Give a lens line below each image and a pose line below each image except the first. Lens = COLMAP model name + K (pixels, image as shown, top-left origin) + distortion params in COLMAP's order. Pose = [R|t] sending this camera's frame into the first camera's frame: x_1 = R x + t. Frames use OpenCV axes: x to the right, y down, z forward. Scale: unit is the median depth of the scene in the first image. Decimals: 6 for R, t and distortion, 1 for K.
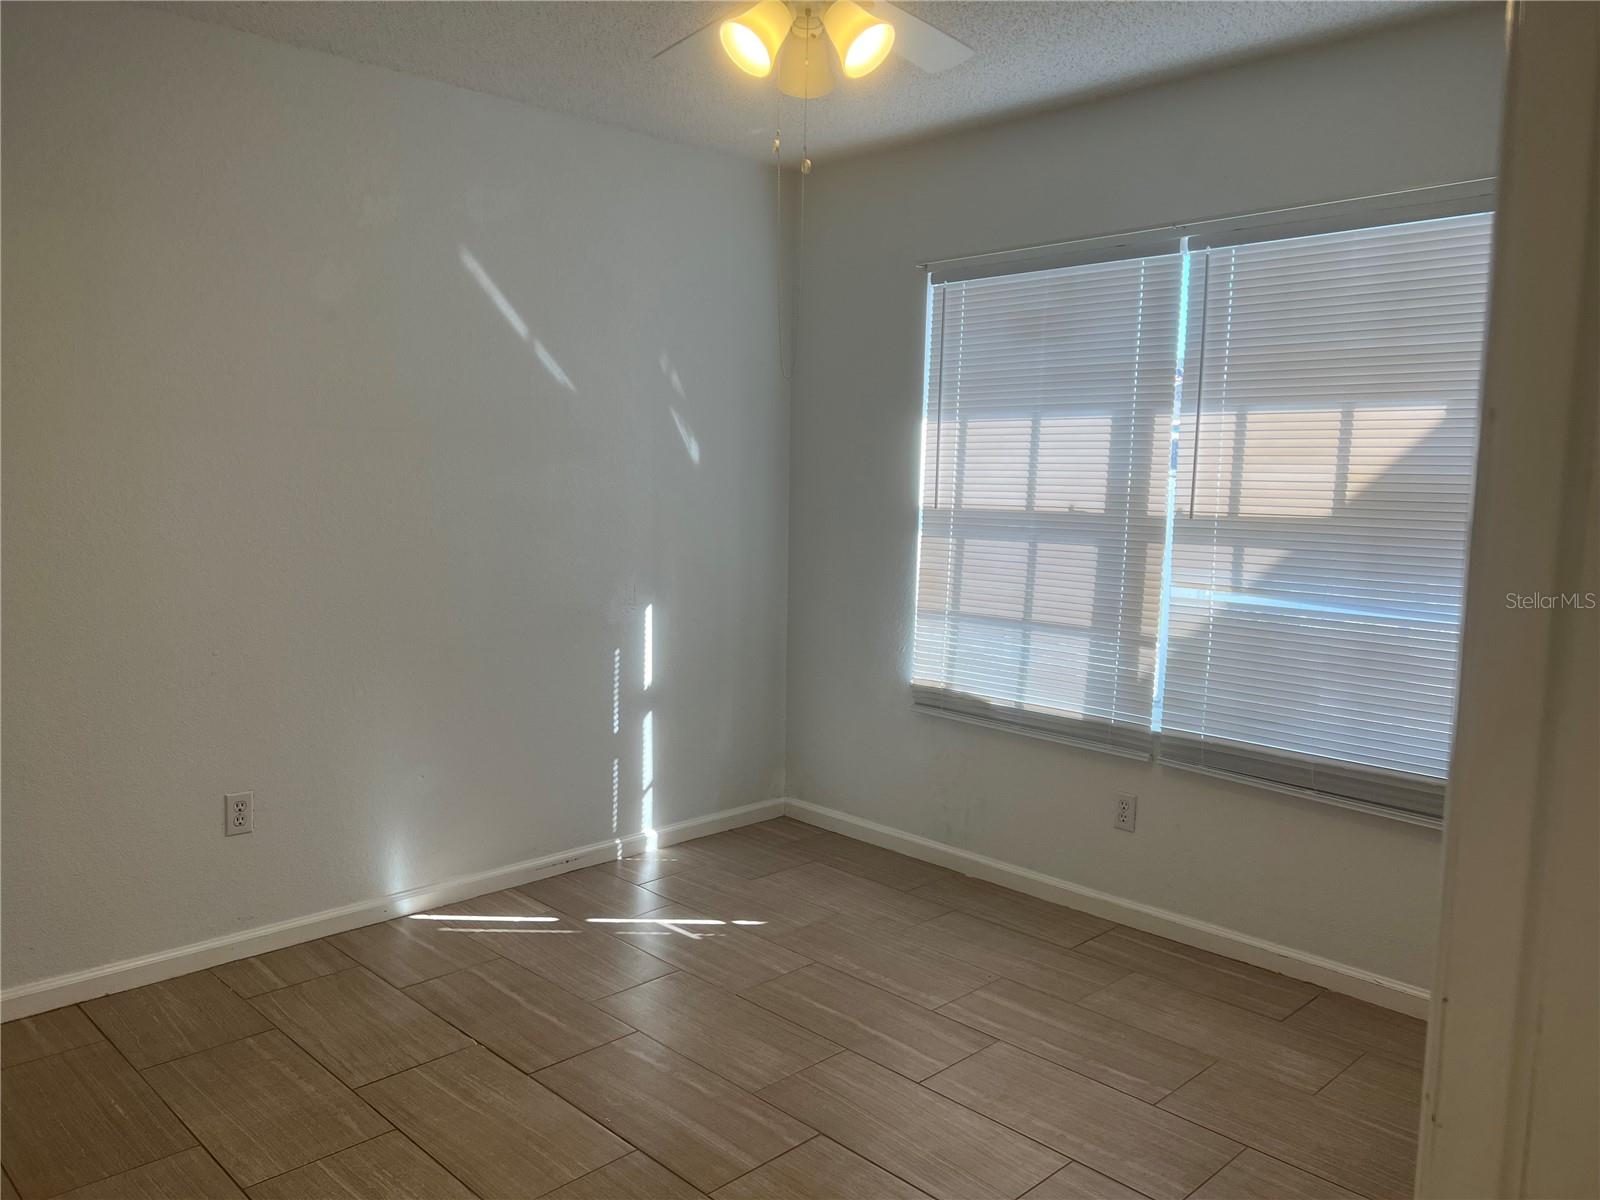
lens RADIAL K [[1195.5, 0, 801.3], [0, 1195.5, 607.4], [0, 0, 1]] dist [0.057825, -0.069882]
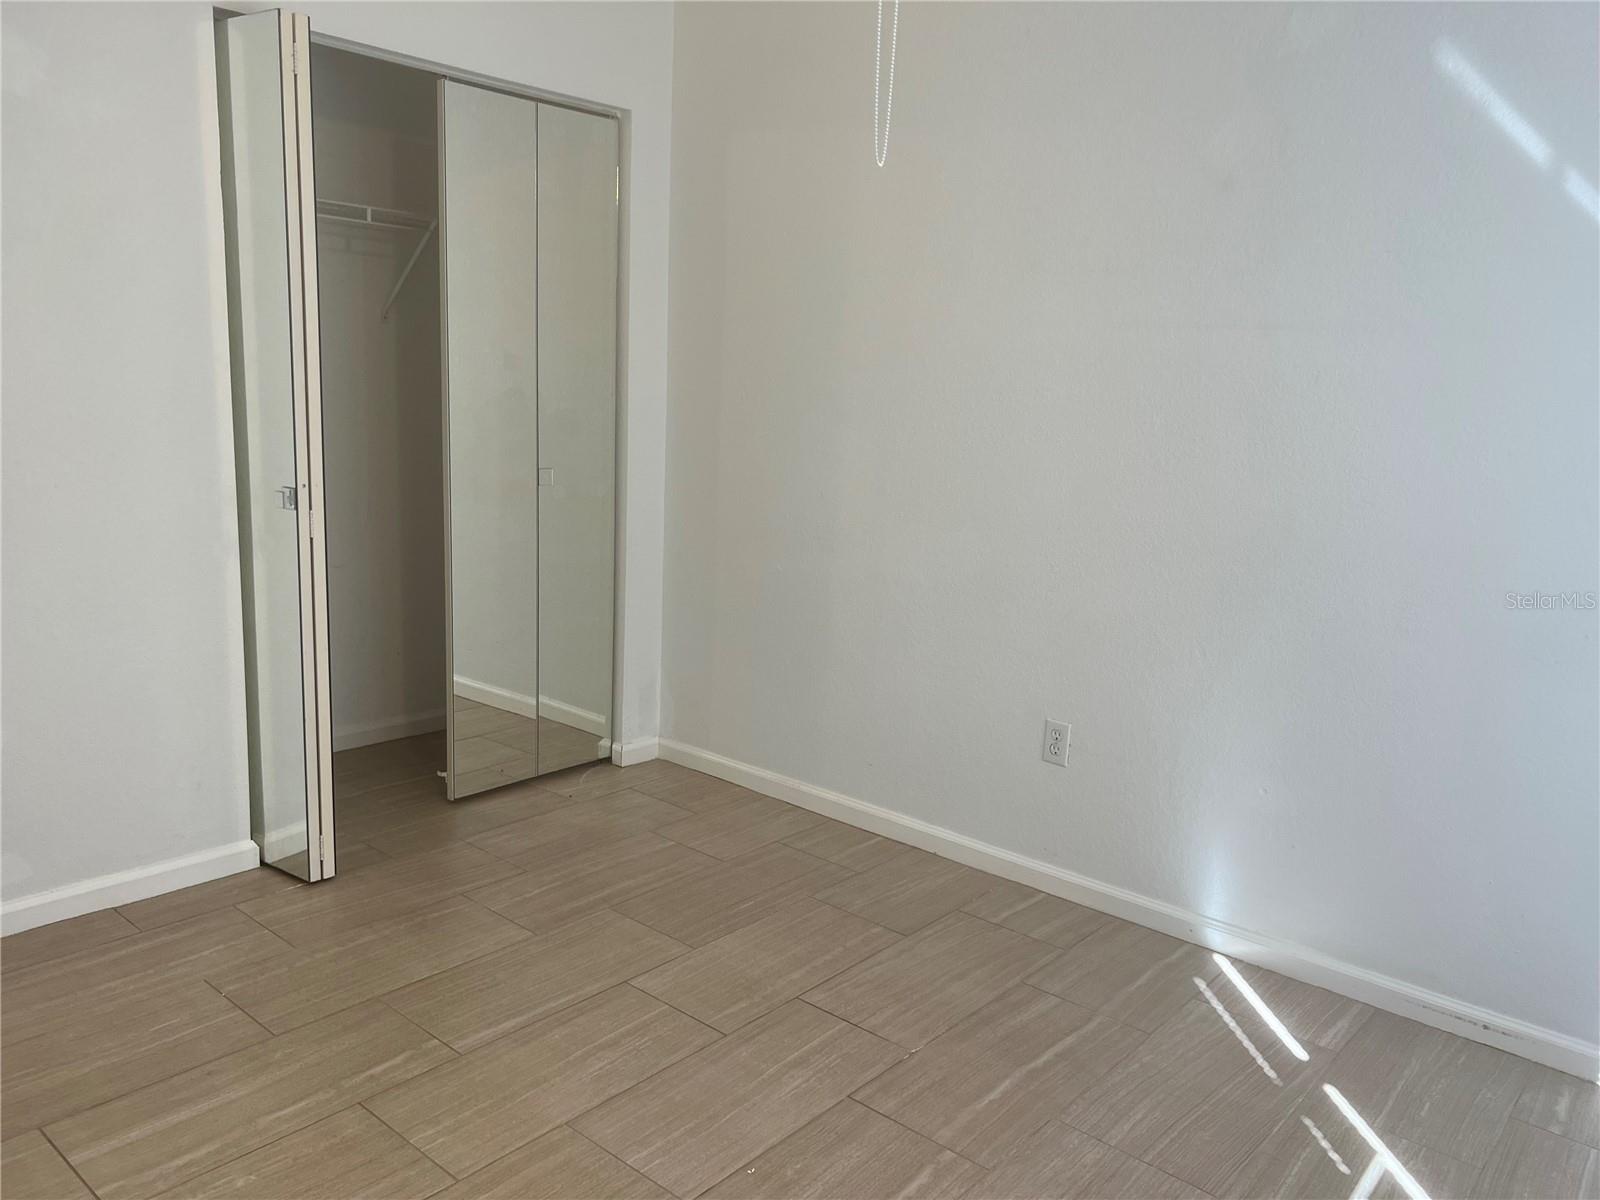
lens RADIAL K [[1195.5, 0, 806.1], [0, 1195.5, 590.5], [0, 0, 1]] dist [0.057825, -0.069882]
pose [[0.082542, 0.154686, -0.984510, 0.429911], [-0.153683, 0.978040, 0.140785, -0.049177], [0.984667, 0.139682, 0.104502, 0.688958]]
